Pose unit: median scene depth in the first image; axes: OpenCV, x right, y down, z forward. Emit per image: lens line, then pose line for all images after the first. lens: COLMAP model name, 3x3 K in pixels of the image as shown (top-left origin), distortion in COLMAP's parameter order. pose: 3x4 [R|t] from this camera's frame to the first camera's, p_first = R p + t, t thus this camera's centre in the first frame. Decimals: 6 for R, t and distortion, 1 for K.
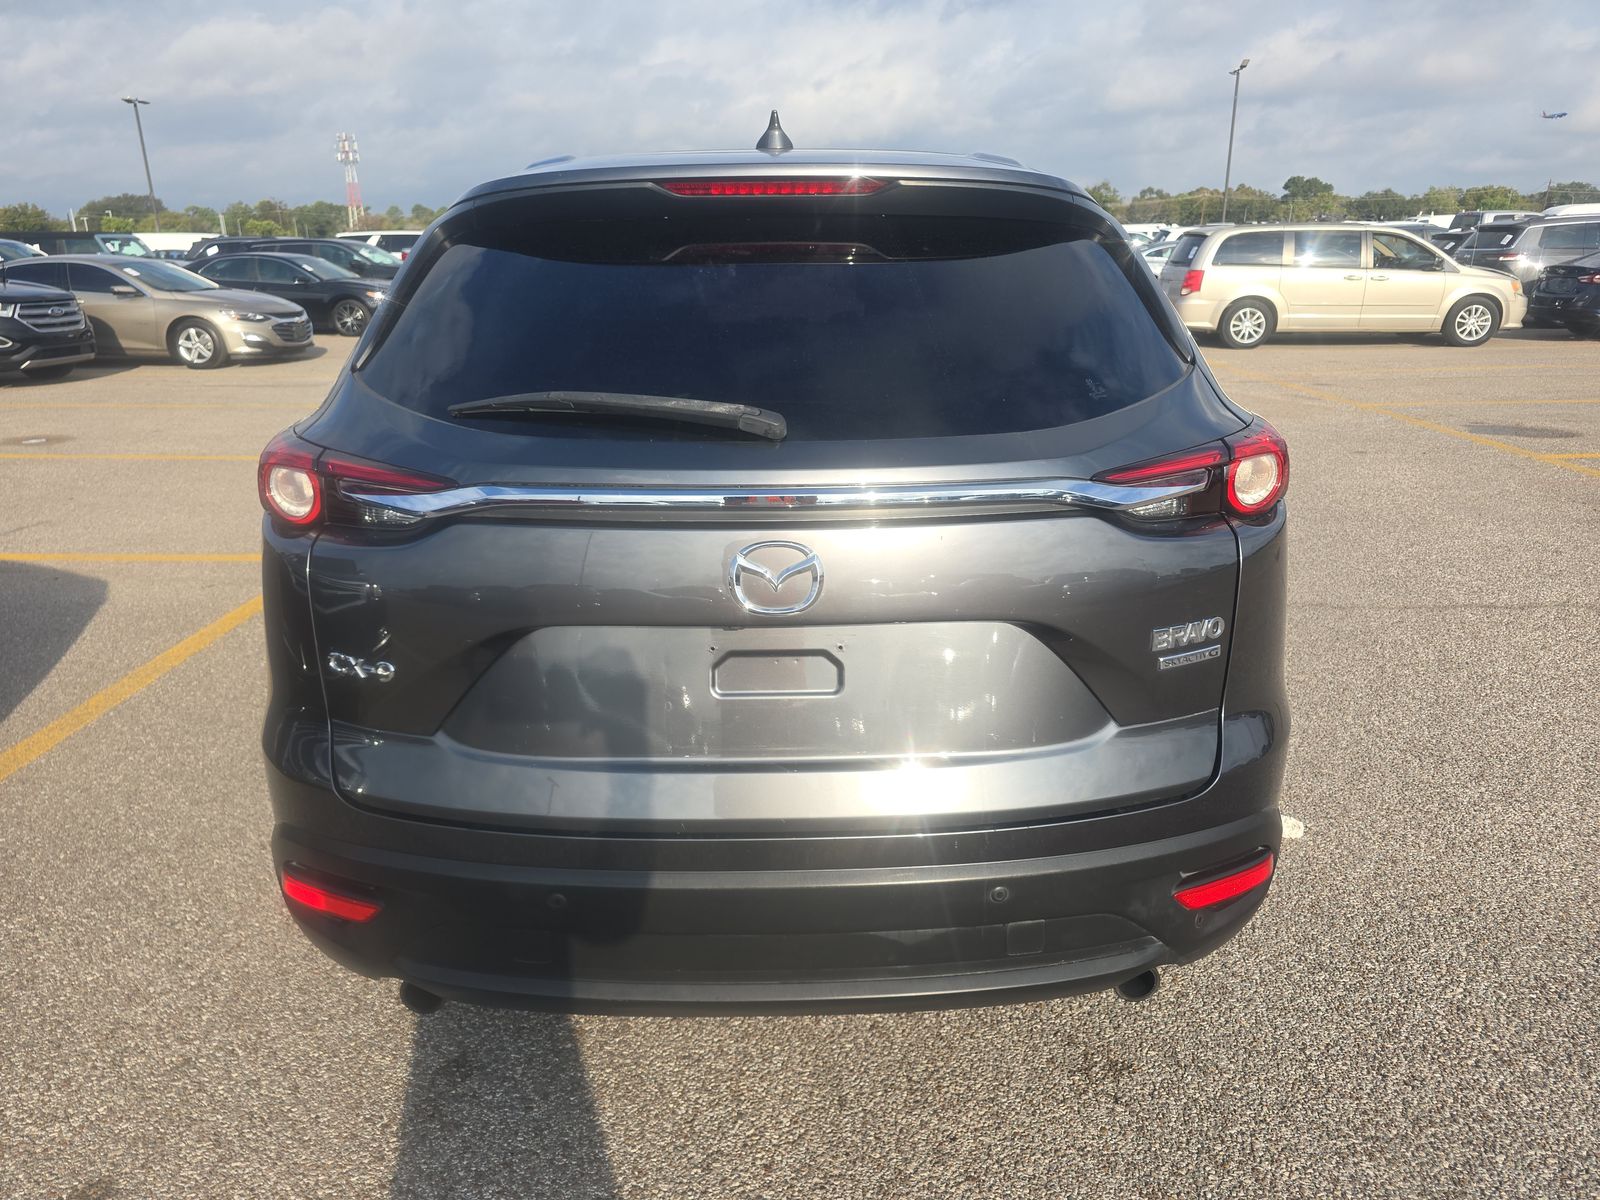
lens RADIAL K [[1073.6, 0, 816.6], [0, 1073.6, 599.1], [0, 0, 1]] dist [0.013243, -0.011057]
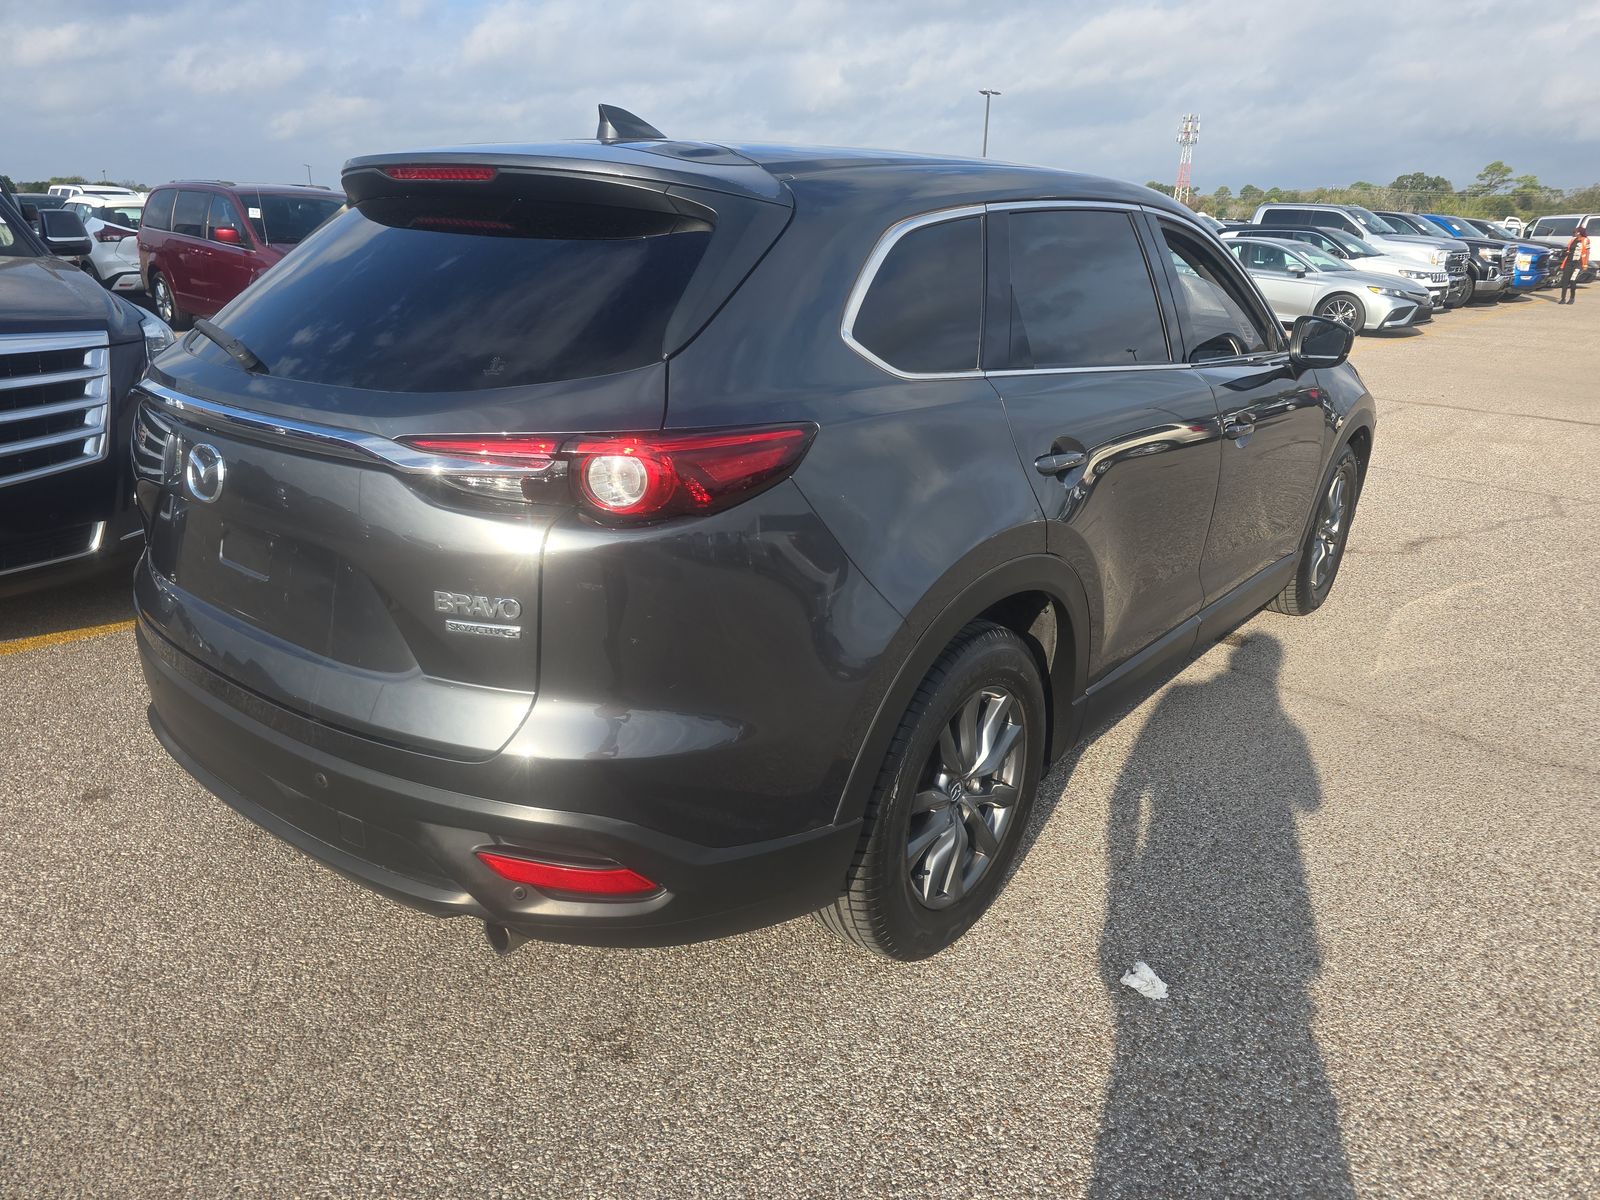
lens RADIAL K [[1073.6, 0, 791.7], [0, 1073.6, 596.6], [0, 0, 1]] dist [0.013243, -0.011057]
pose [[0.775448, 0.240903, -0.583649, 0.057937], [-0.234082, 0.968170, 0.088610, -0.006843], [0.586418, 0.067910, 0.807157, 0.016364]]
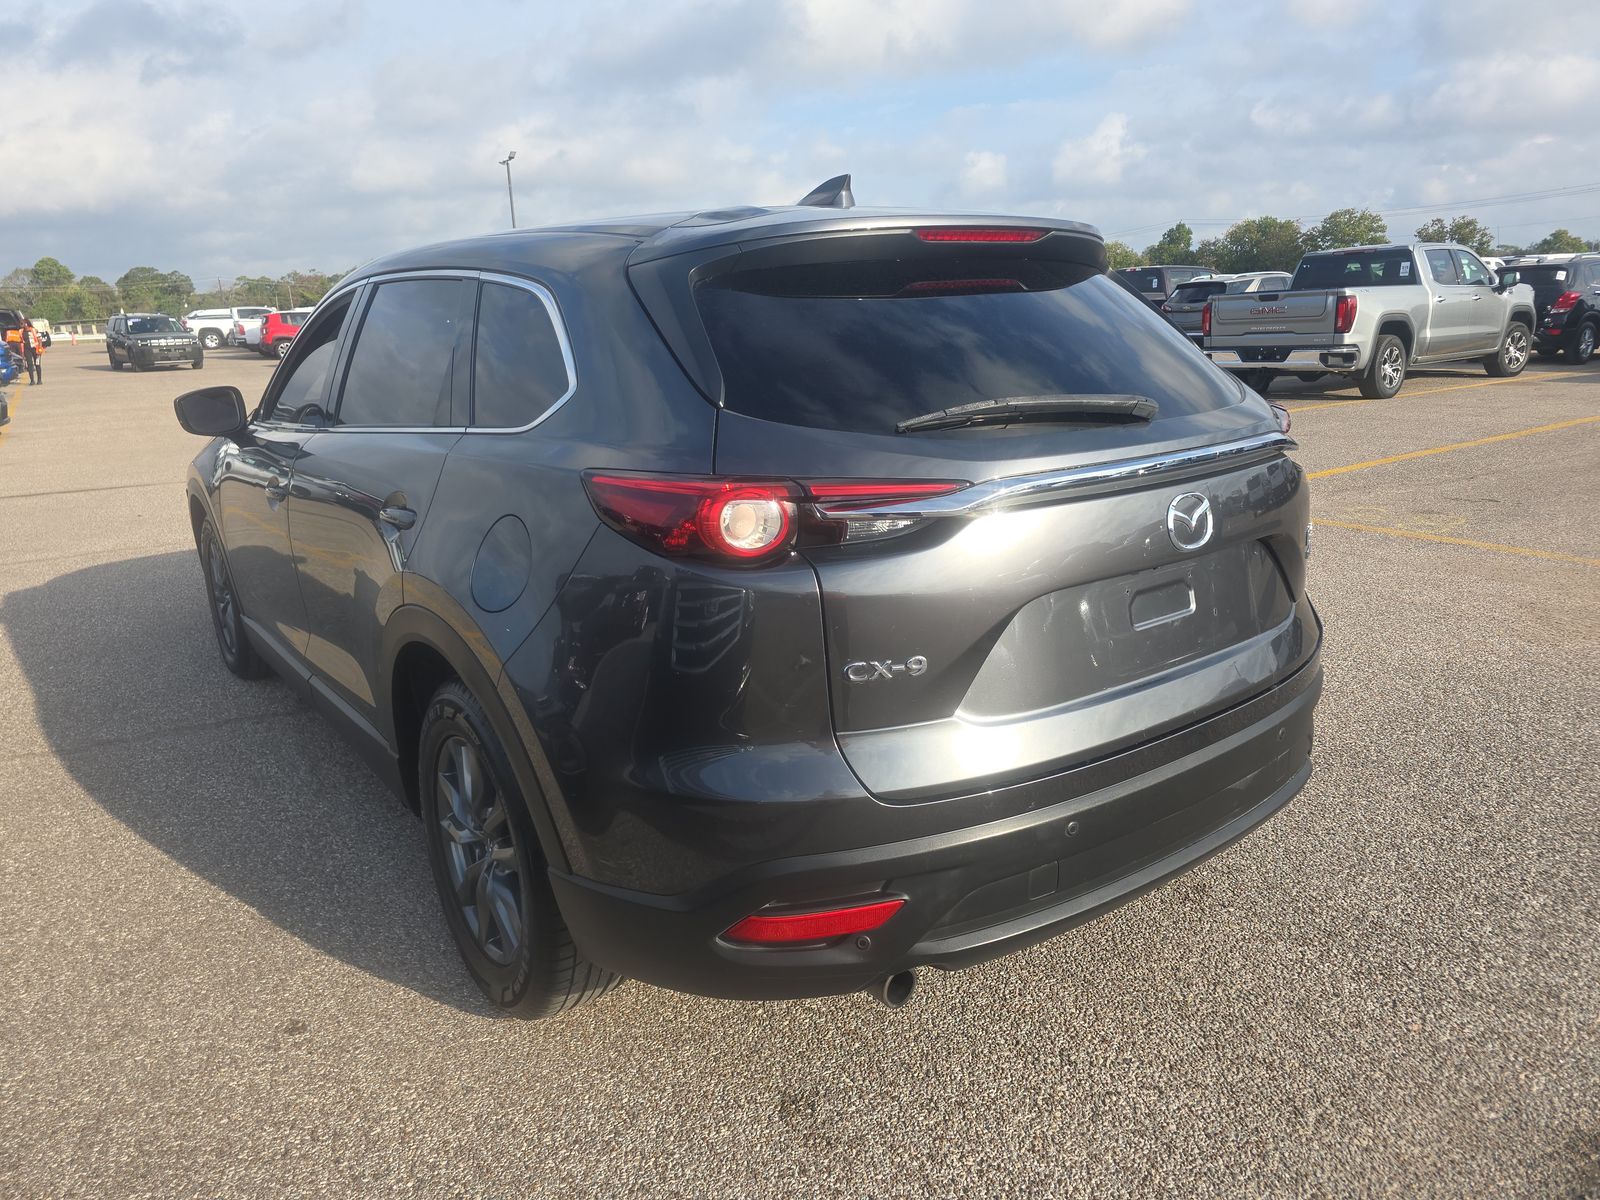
lens RADIAL K [[1073.6, 0, 797.4], [0, 1073.6, 603.7], [0, 0, 1]] dist [0.013243, -0.011057]
pose [[0.808025, -0.167265, 0.564906, -0.053316], [0.202752, 0.979230, -0.000068, -0.000869], [-0.553162, 0.114591, 0.825155, 0.008740]]
